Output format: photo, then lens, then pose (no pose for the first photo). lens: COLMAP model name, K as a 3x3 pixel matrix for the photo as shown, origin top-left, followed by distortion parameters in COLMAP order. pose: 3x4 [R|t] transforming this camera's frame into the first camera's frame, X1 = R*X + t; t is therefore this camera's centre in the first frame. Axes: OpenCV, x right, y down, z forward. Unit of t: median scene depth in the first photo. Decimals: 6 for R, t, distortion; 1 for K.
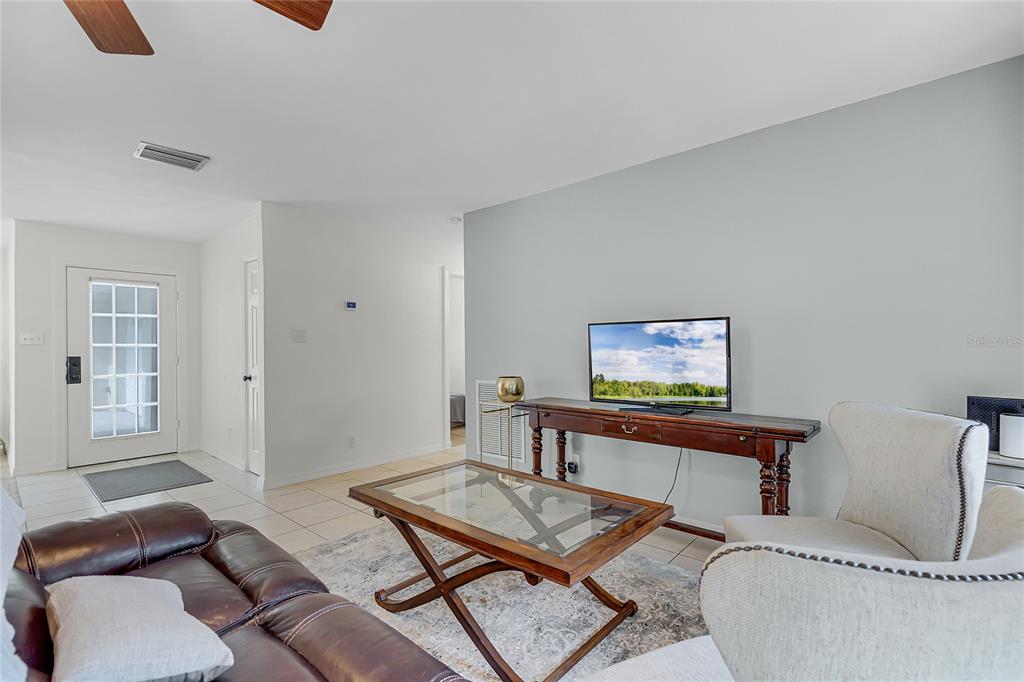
lens RADIAL K [[465.3, 0, 512.0], [0, 465.3, 341.0], [0, 0, 1]] dist [-0.000130, -0.000098]
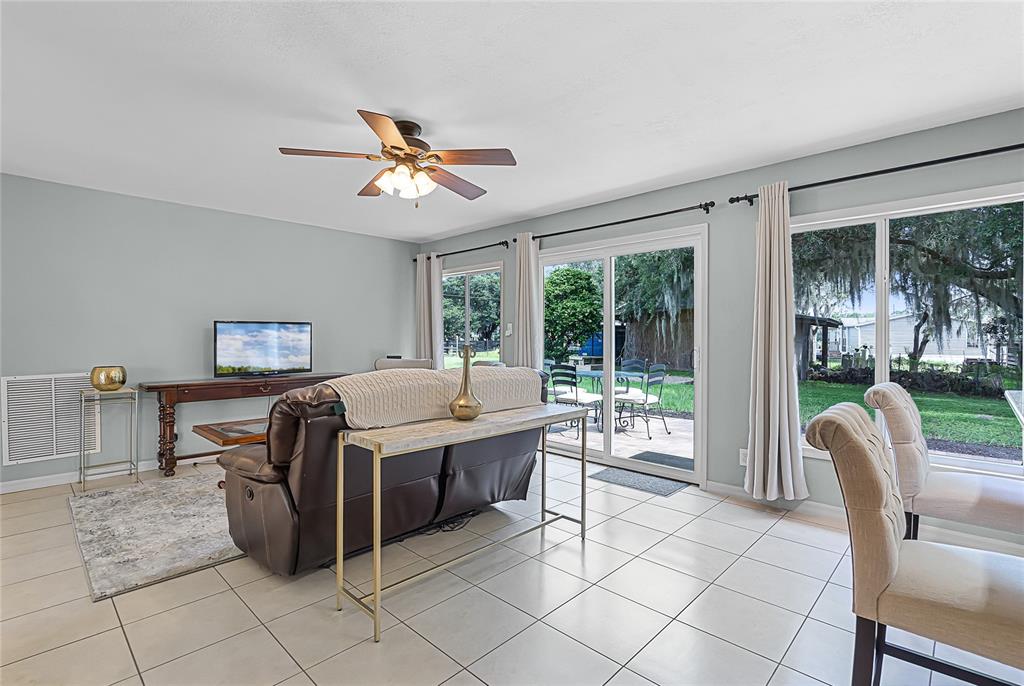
lens RADIAL K [[477.5, 0, 512.8], [0, 477.5, 338.1], [0, 0, 1]] dist [-0.000991, 0.000075]
pose [[0.036864, 0.007569, 0.999292, -1.094147], [-0.008212, 0.999940, -0.007271, 0.015412], [-0.999287, -0.007939, 0.036924, 0.070206]]
